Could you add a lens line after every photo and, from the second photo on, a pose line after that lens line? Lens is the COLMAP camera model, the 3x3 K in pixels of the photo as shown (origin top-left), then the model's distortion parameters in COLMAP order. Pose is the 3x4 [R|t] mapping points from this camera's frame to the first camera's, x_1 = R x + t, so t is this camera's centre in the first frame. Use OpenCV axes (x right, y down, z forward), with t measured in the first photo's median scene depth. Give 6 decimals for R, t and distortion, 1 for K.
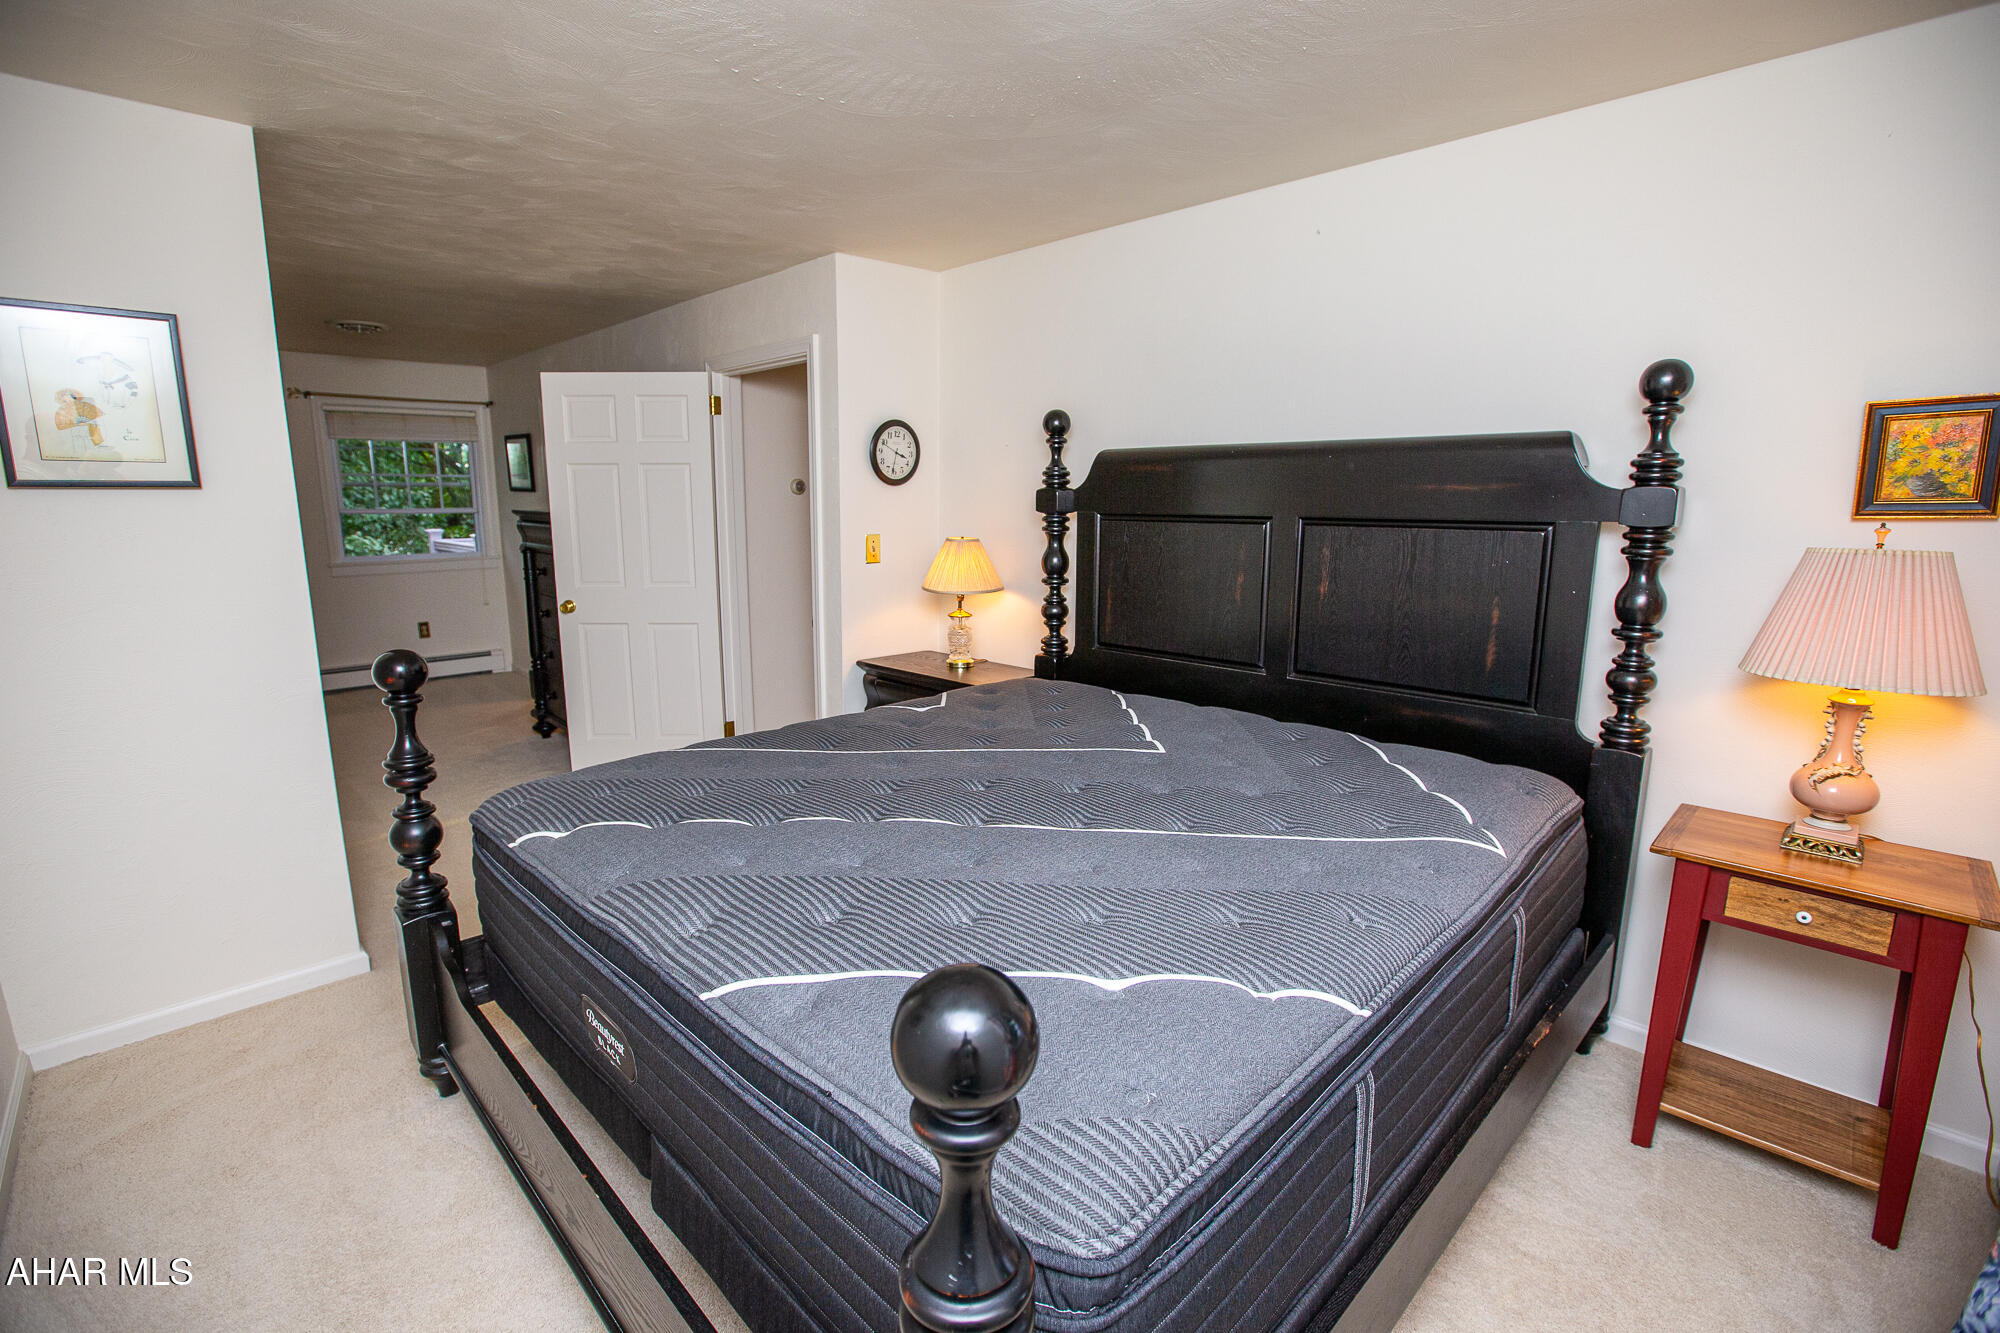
lens RADIAL K [[913.6, 0, 998.9], [0, 913.6, 656.1], [0, 0, 1]] dist [-0.056467, 0.025274]
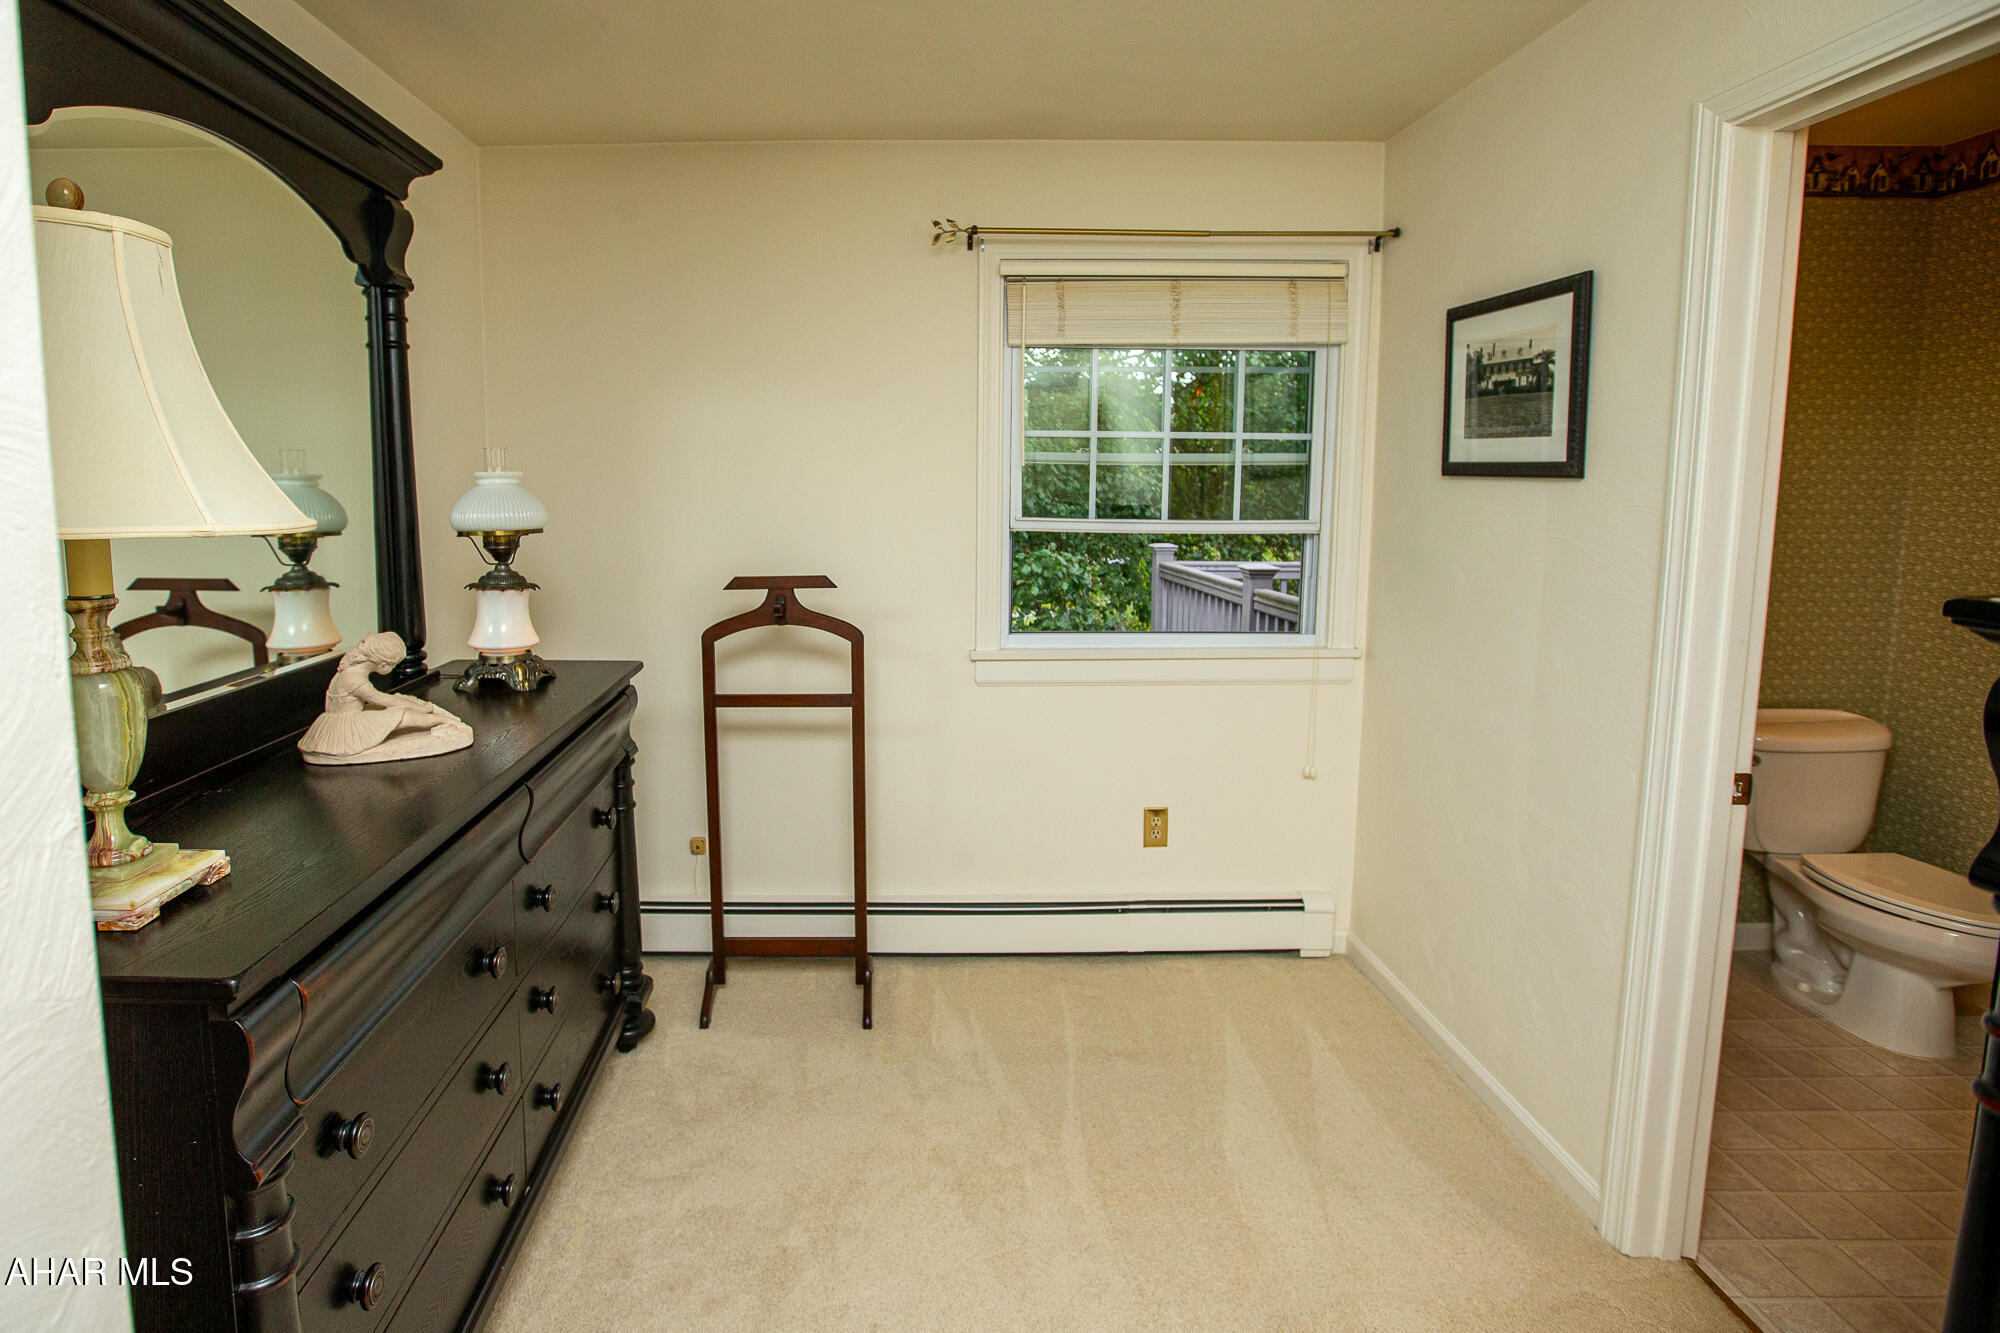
lens RADIAL K [[913.6, 0, 998.9], [0, 913.6, 656.1], [0, 0, 1]] dist [-0.056467, 0.025274]
pose [[0.774884, 0.118822, -0.620835, -0.443351], [-0.112197, 0.992432, 0.049905, -0.113259], [0.622066, 0.030986, 0.782351, 0.624421]]
